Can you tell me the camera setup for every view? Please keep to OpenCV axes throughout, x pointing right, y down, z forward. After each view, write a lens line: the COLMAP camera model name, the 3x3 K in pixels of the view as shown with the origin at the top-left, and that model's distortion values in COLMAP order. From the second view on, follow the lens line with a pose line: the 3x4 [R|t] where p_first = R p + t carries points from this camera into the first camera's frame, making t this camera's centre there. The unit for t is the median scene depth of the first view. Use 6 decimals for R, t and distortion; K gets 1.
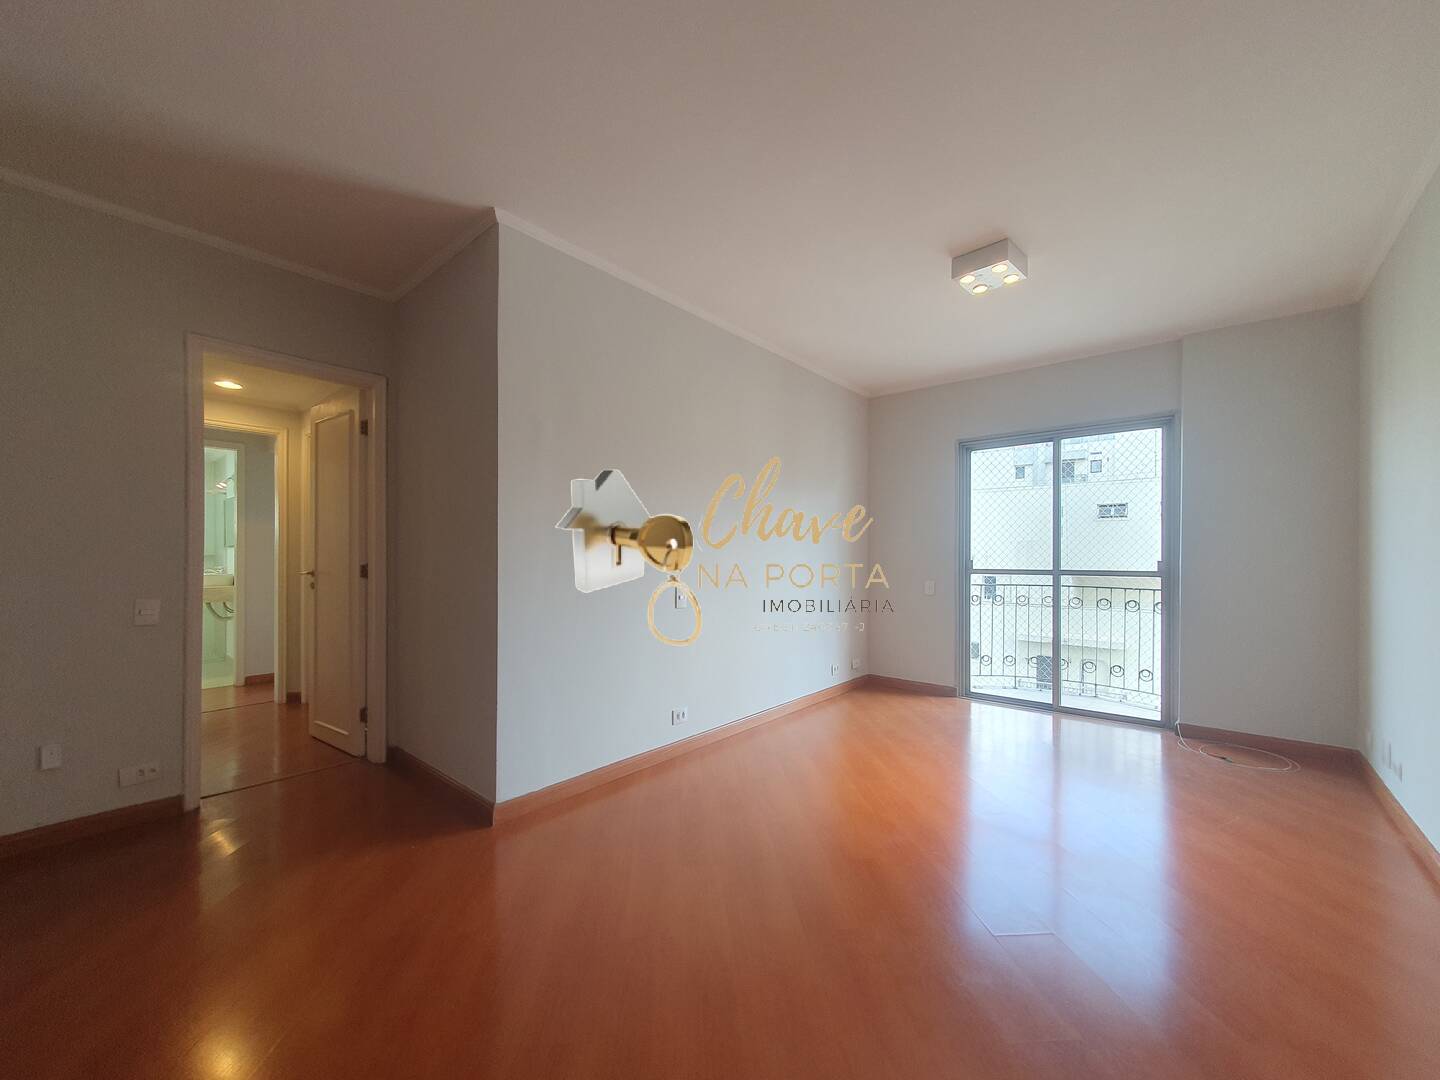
lens RADIAL K [[569.6, 0, 725.6], [0, 569.6, 543.9], [0, 0, 1]] dist [0.005339, 0.000830]
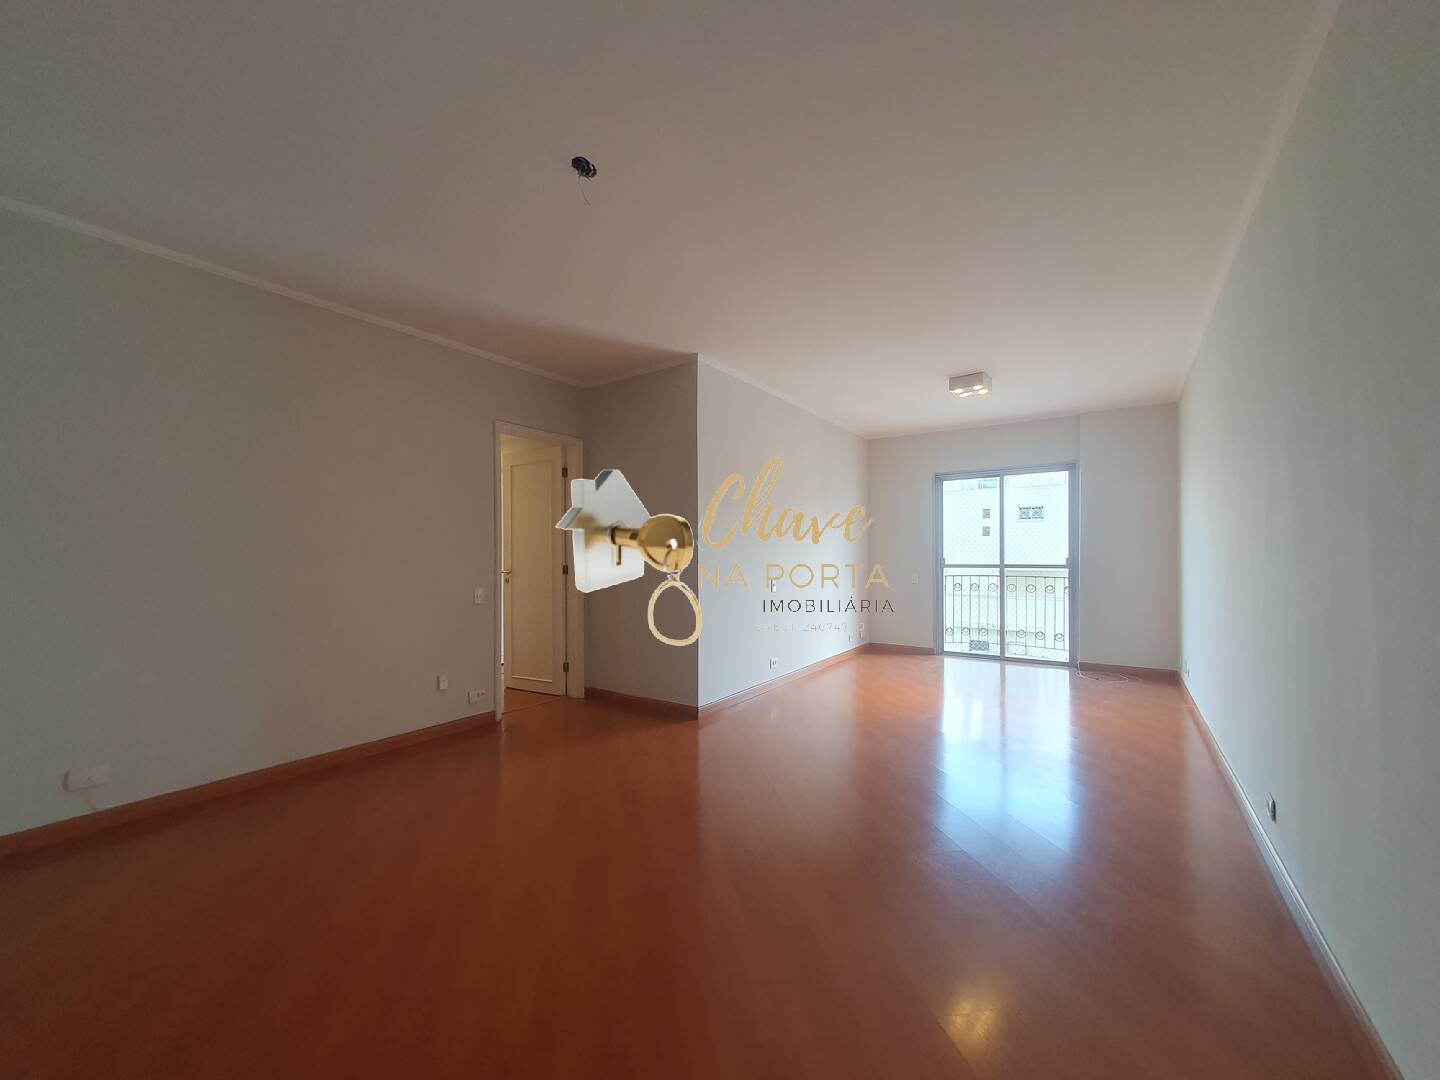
lens RADIAL K [[569.6, 0, 723.8], [0, 569.6, 543.9], [0, 0, 1]] dist [0.005339, 0.000830]
pose [[0.994652, -0.006349, 0.103090, -0.294993], [0.006060, 0.999977, 0.003121, -0.017286], [-0.103108, -0.002480, 0.994667, -0.402415]]
